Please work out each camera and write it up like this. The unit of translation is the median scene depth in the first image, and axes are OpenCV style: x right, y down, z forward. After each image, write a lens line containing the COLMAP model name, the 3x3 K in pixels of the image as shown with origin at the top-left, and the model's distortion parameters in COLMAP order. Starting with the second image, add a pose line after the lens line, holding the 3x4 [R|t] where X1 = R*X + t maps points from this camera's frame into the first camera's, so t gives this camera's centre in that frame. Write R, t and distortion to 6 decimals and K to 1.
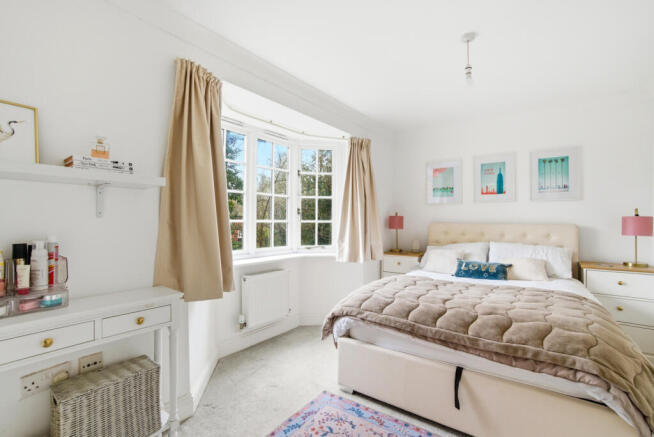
lens RADIAL K [[287.6, 0, 338.3], [0, 287.6, 226.7], [0, 0, 1]] dist [-0.036969, 0.001946]
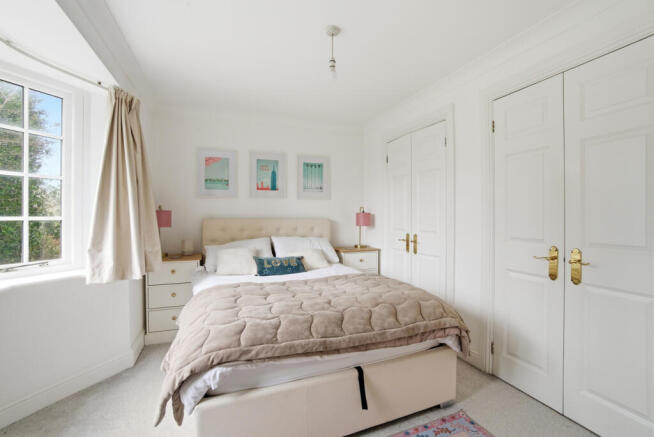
lens RADIAL K [[287.6, 0, 325.9], [0, 287.6, 218.3], [0, 0, 1]] dist [-0.036969, 0.001946]
pose [[0.568047, -0.008960, 0.822947, -0.217995], [0.019869, 0.999799, -0.002830, -0.006260], [-0.822756, 0.017959, 0.568110, 0.270123]]
